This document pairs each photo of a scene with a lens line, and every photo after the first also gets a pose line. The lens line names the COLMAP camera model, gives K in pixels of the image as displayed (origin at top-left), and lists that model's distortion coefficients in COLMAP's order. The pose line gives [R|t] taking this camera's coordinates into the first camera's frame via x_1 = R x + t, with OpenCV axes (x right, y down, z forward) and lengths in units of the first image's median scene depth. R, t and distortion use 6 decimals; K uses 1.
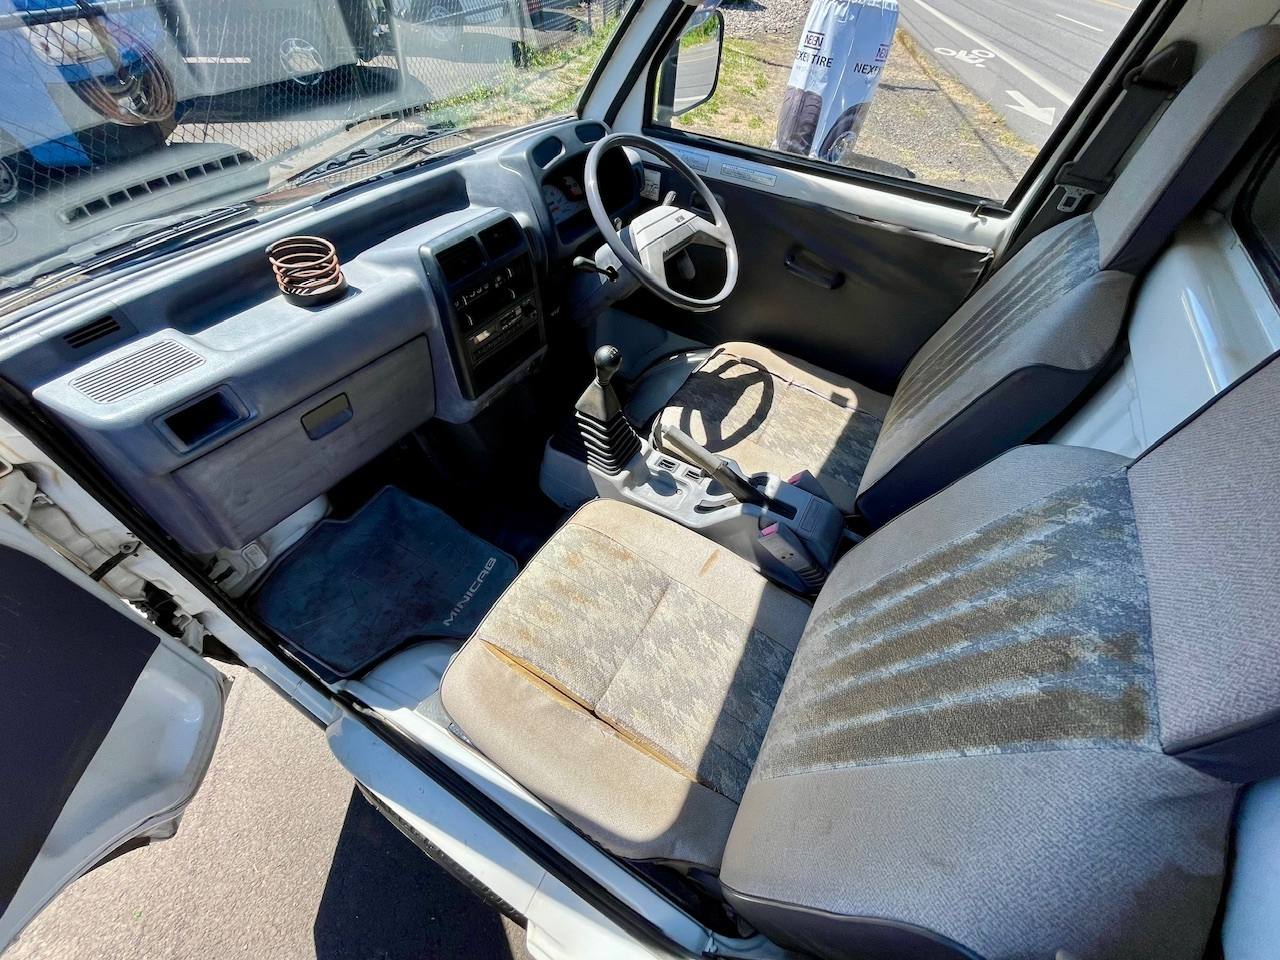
lens RADIAL K [[522.7, 0, 640.4], [0, 522.7, 481.3], [0, 0, 1]] dist [0.002014, -0.000092]
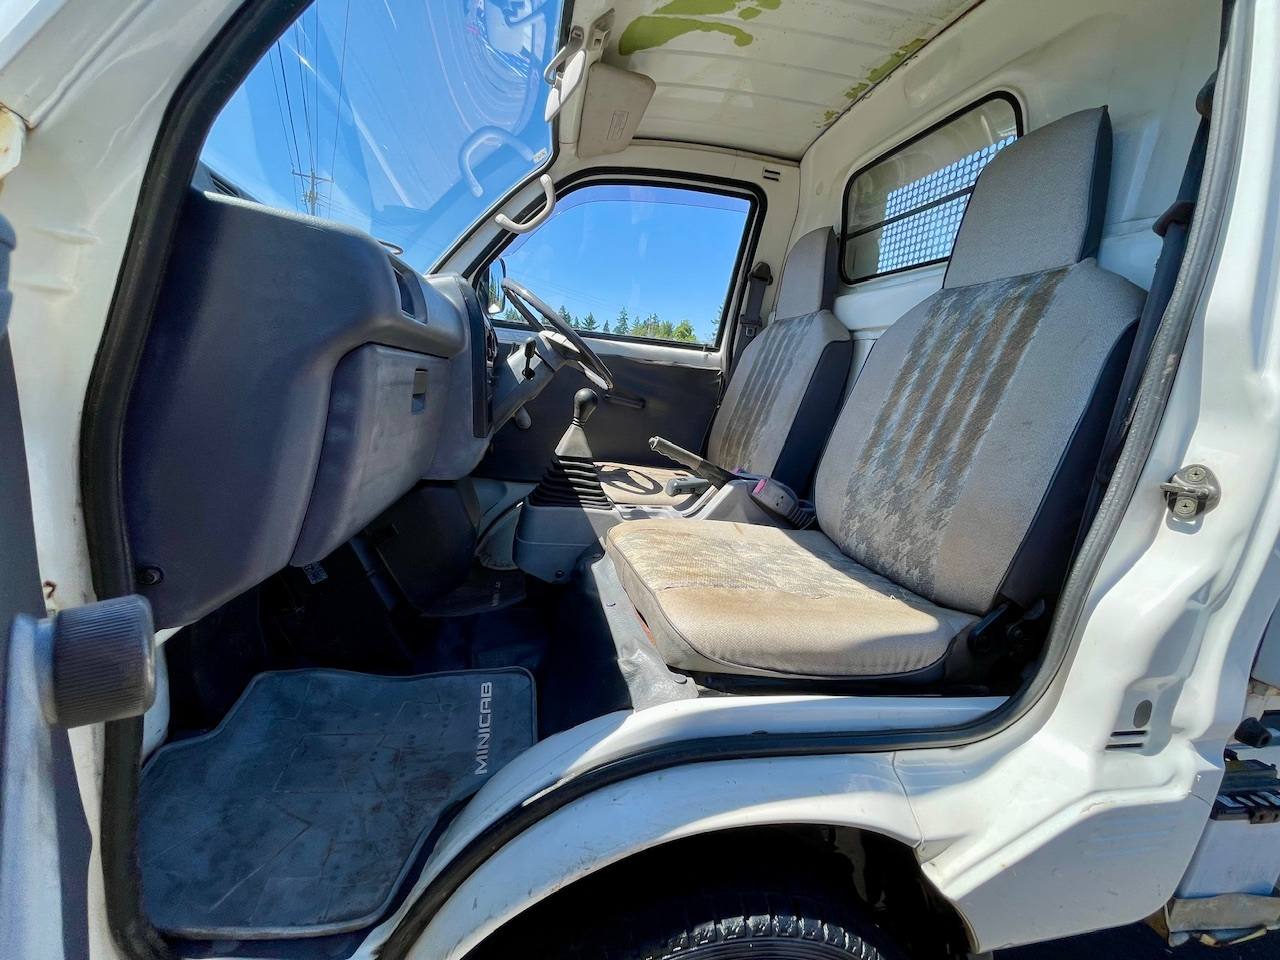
lens RADIAL K [[522.7, 0, 640.0], [0, 522.7, 492.2], [0, 0, 1]] dist [0.002014, -0.000092]
pose [[0.727793, -0.127444, 0.673851, -0.700097], [0.479838, 0.796642, -0.367582, 0.368640], [-0.489972, 0.590864, 0.640943, 0.292971]]
